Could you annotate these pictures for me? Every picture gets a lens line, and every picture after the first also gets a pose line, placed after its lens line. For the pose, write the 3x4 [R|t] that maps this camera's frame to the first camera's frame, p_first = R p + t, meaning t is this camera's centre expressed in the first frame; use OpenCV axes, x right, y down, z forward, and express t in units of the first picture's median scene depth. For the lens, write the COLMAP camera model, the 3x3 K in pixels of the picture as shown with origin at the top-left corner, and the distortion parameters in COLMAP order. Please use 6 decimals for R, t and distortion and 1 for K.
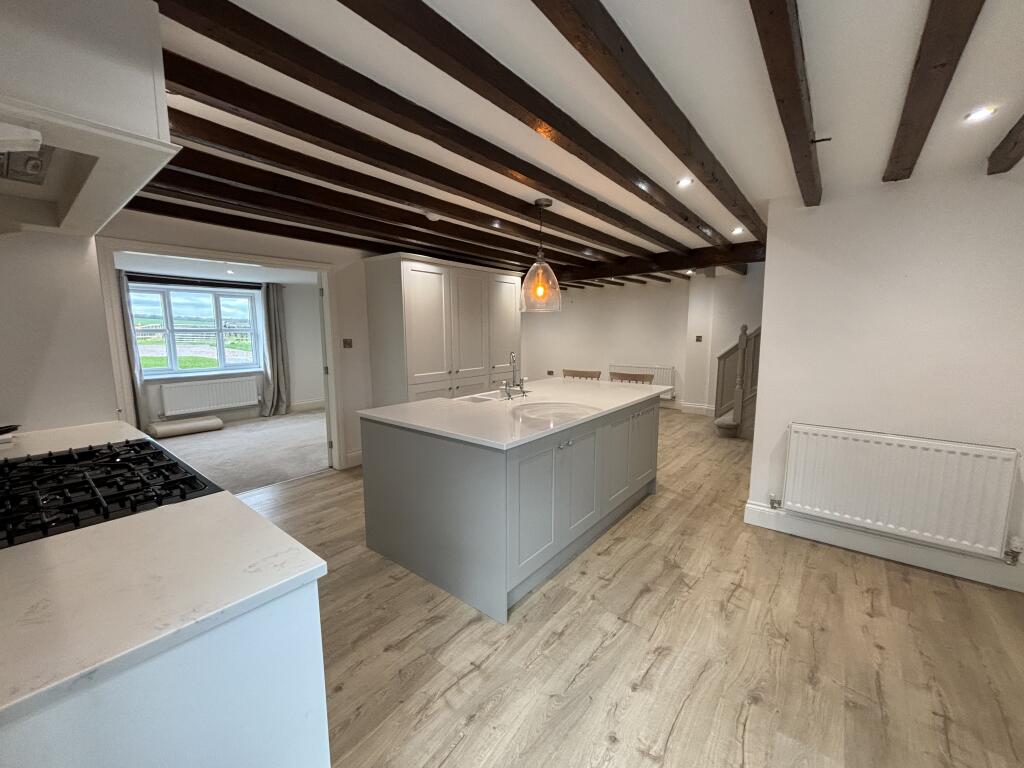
lens RADIAL K [[416.4, 0, 512.0], [0, 416.4, 384.0], [0, 0, 1]] dist [-0.002448, -0.000192]
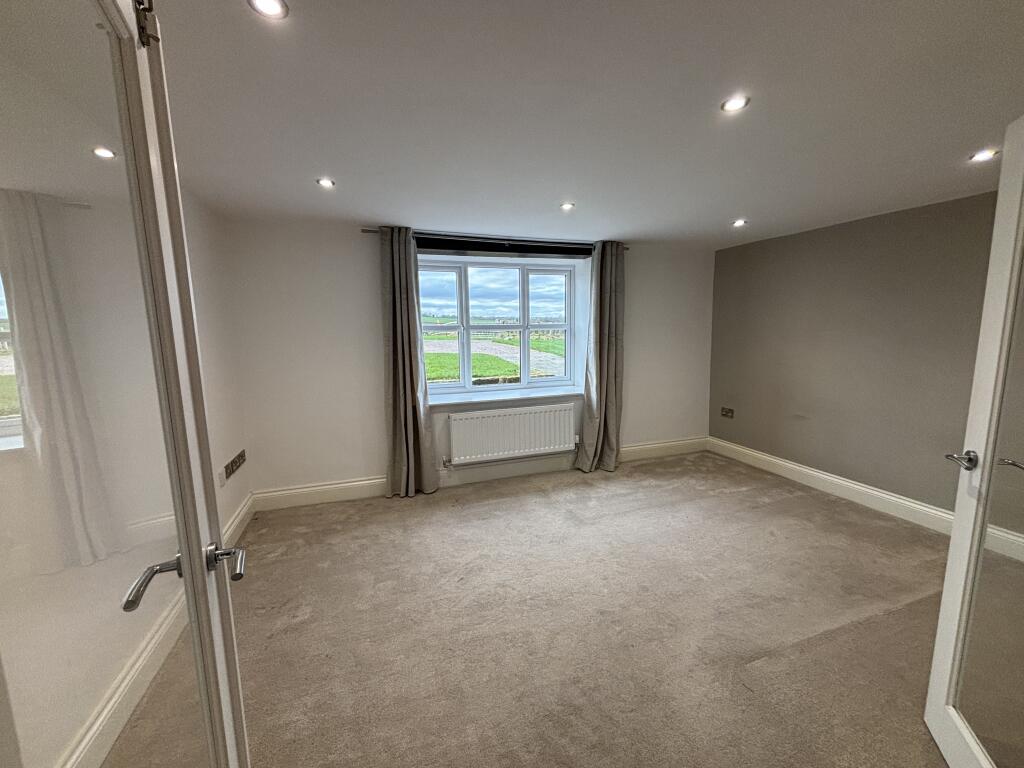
lens RADIAL K [[416.4, 0, 512.0], [0, 416.4, 384.0], [0, 0, 1]] dist [-0.002448, -0.000192]
pose [[0.842162, 0.058192, -0.536075, -0.374309], [-0.049988, 0.998304, 0.029839, -0.058737], [0.536902, 0.001668, 0.843643, 0.452806]]
